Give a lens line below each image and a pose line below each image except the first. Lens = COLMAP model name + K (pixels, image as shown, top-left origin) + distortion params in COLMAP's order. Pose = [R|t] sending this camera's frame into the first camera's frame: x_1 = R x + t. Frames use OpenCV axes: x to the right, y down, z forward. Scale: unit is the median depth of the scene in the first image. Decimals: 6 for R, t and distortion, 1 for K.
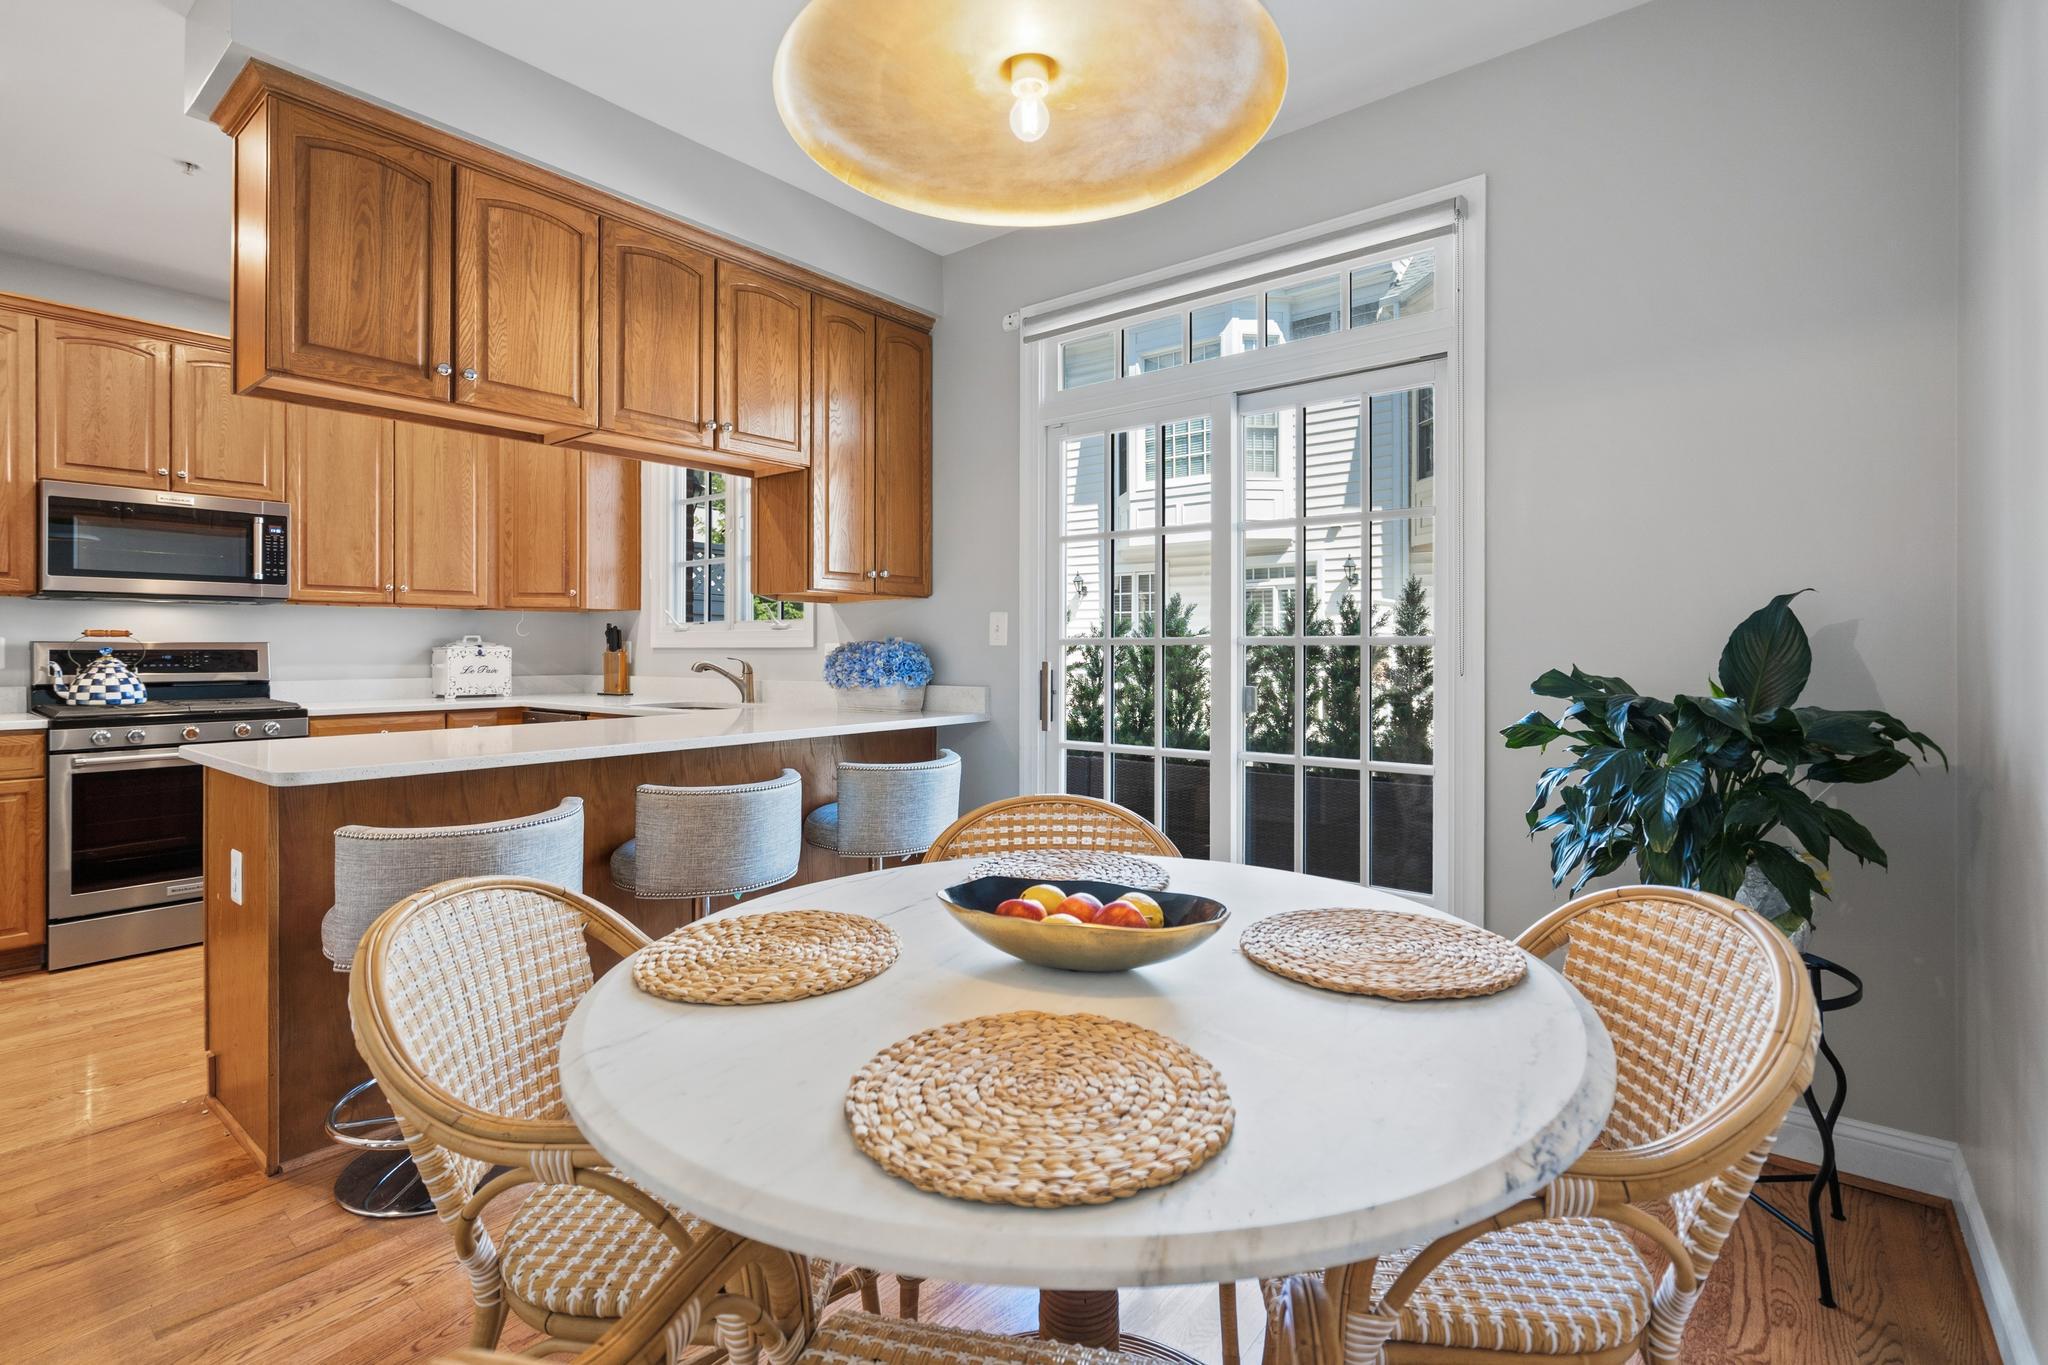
lens RADIAL K [[944.9, 0, 1021.1], [0, 944.9, 648.1], [0, 0, 1]] dist [-0.003667, 0.000194]
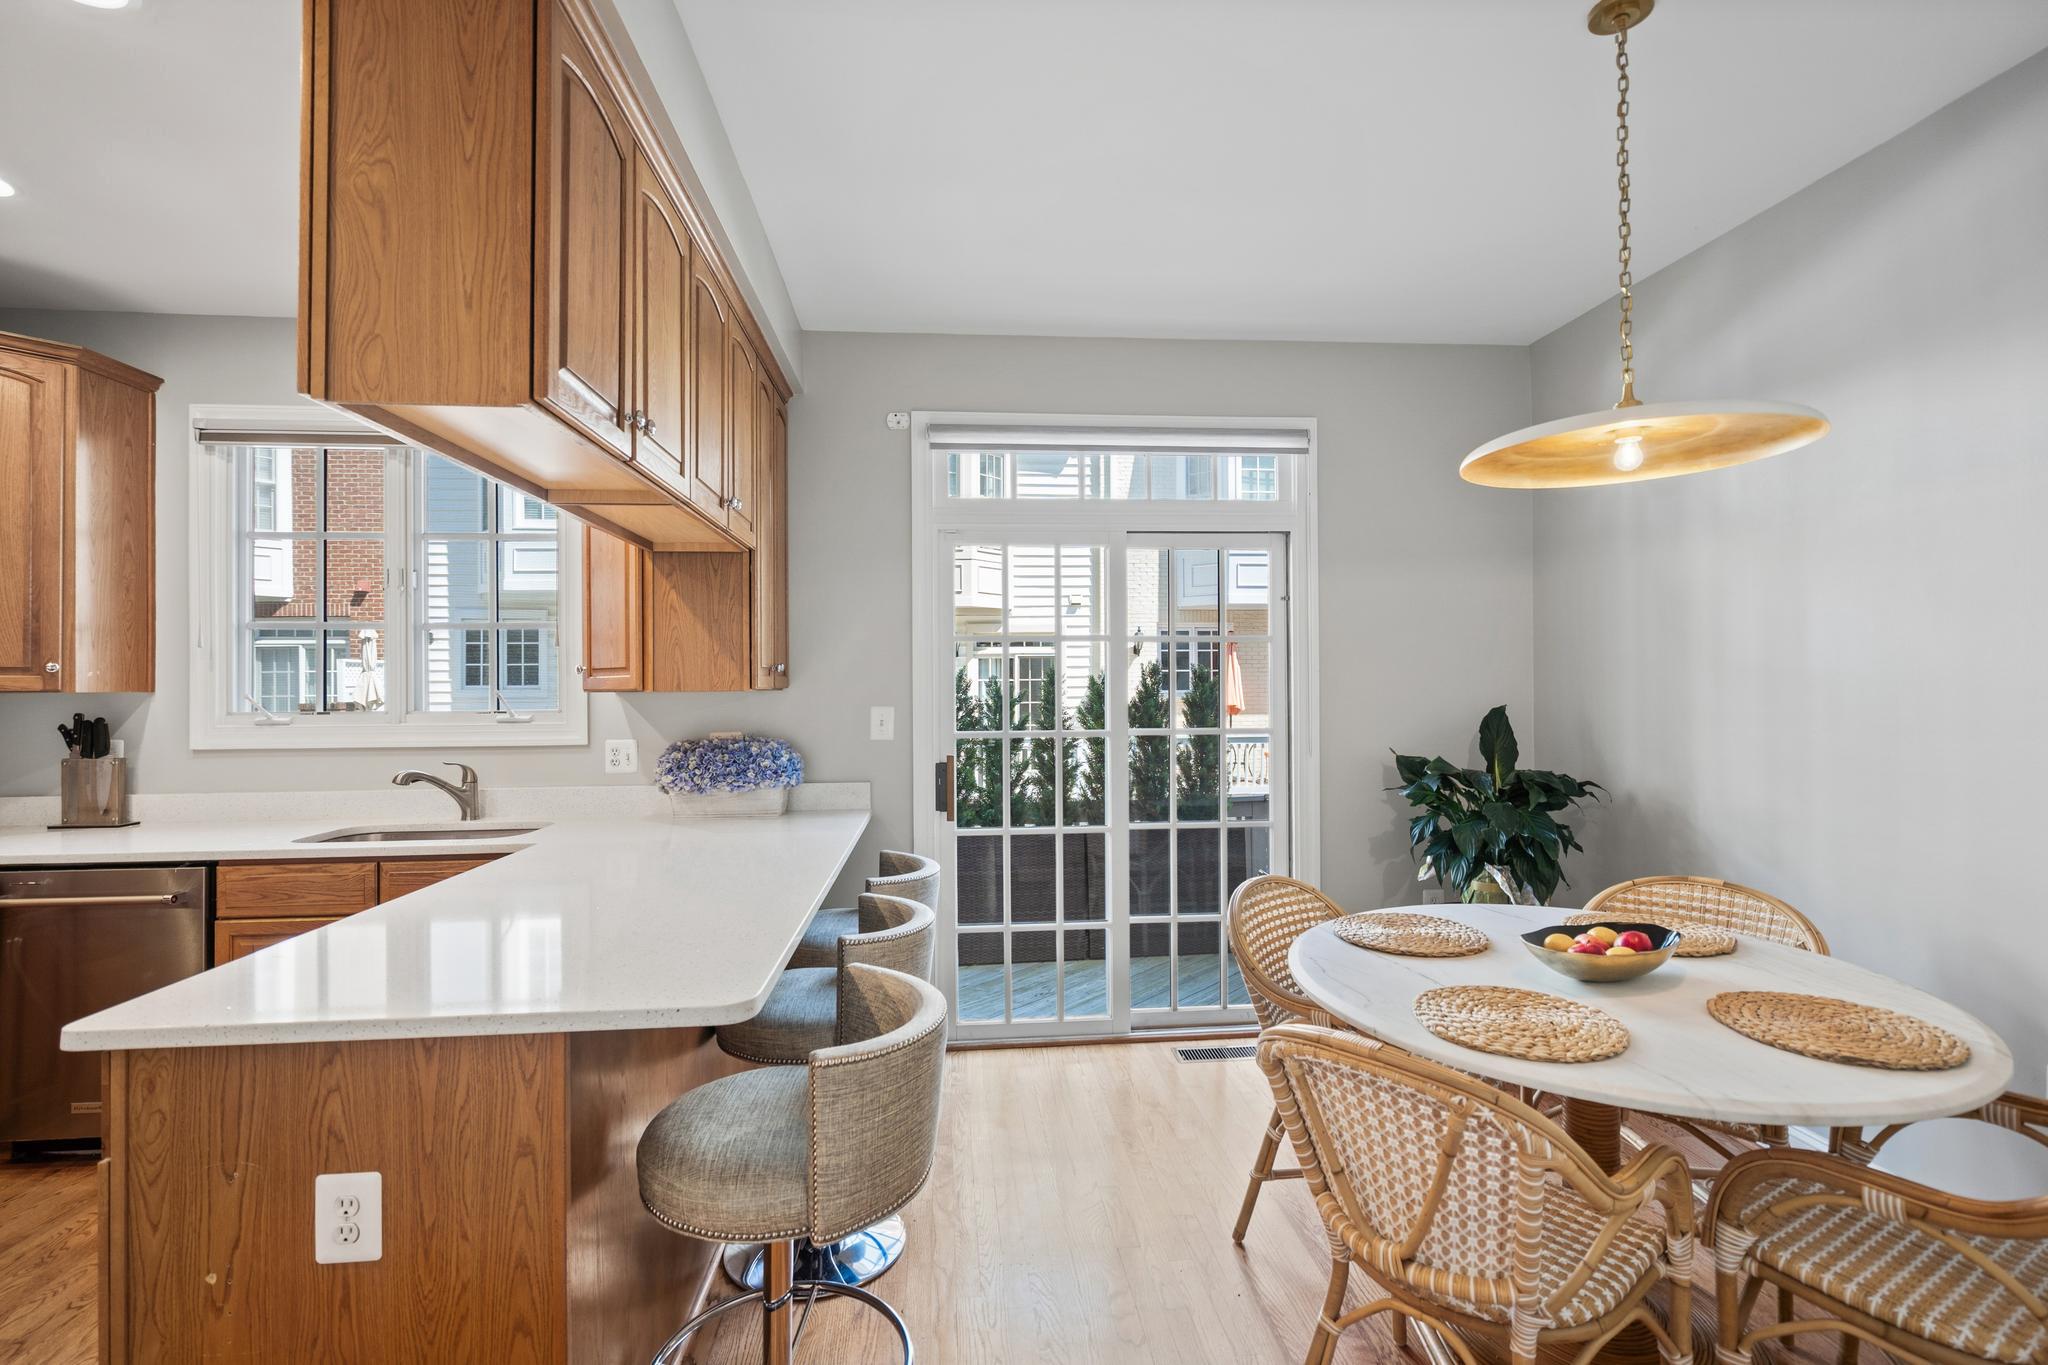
lens RADIAL K [[929.6, 0, 1025.6], [0, 929.6, 694.7], [0, 0, 1]] dist [-0.001867, 0.000139]
pose [[0.723918, -0.008056, 0.689839, -0.645045], [0.006873, 0.999966, 0.004465, -0.058738], [-0.689852, 0.001509, 0.723949, 0.199206]]
